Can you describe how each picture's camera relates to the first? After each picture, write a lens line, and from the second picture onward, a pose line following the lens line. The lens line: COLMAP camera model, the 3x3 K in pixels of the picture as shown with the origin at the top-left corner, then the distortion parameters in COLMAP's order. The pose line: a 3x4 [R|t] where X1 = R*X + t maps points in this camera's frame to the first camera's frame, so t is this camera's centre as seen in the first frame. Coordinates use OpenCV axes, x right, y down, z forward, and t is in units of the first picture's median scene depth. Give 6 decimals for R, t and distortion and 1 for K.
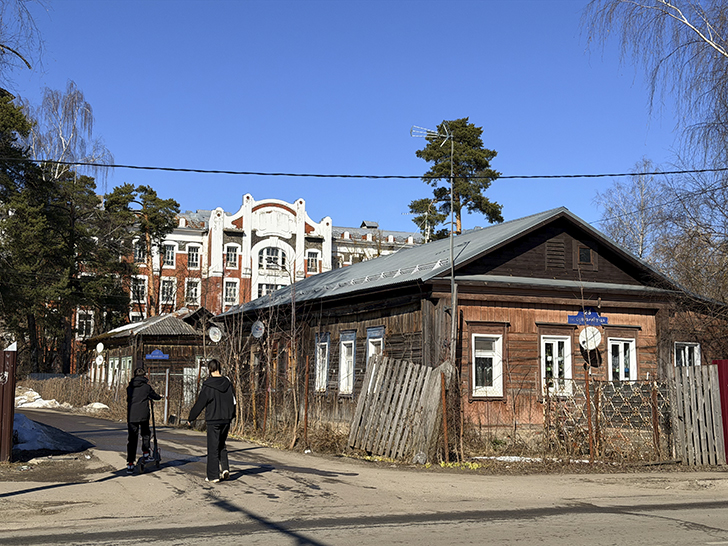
lens RADIAL K [[1004.1, 0, 363.6], [0, 1004.1, 272.0], [0, 0, 1]] dist [0.203678, 0.000000]
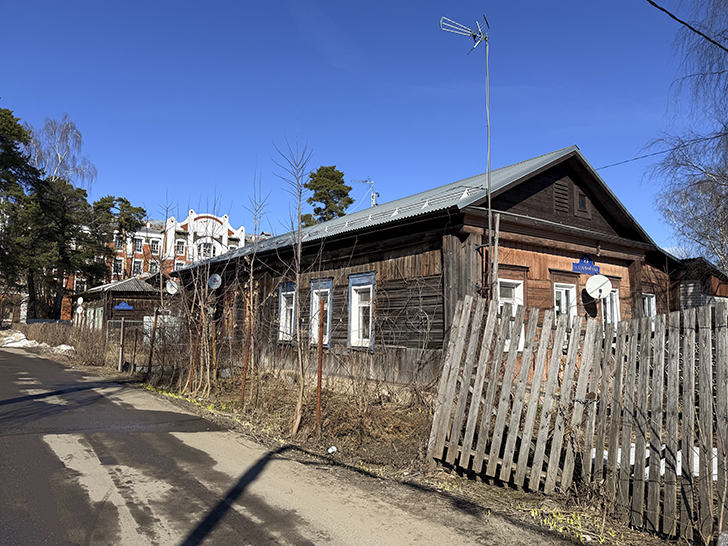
lens RADIAL K [[505.4, 0, 368.3], [0, 505.4, 278.0], [0, 0, 1]] dist [0.033663, -0.009904]
pose [[0.973481, 0.022748, 0.227634, -0.043888], [-0.026705, 0.999541, 0.014317, 0.026370], [-0.227204, -0.020016, 0.973642, 0.276121]]
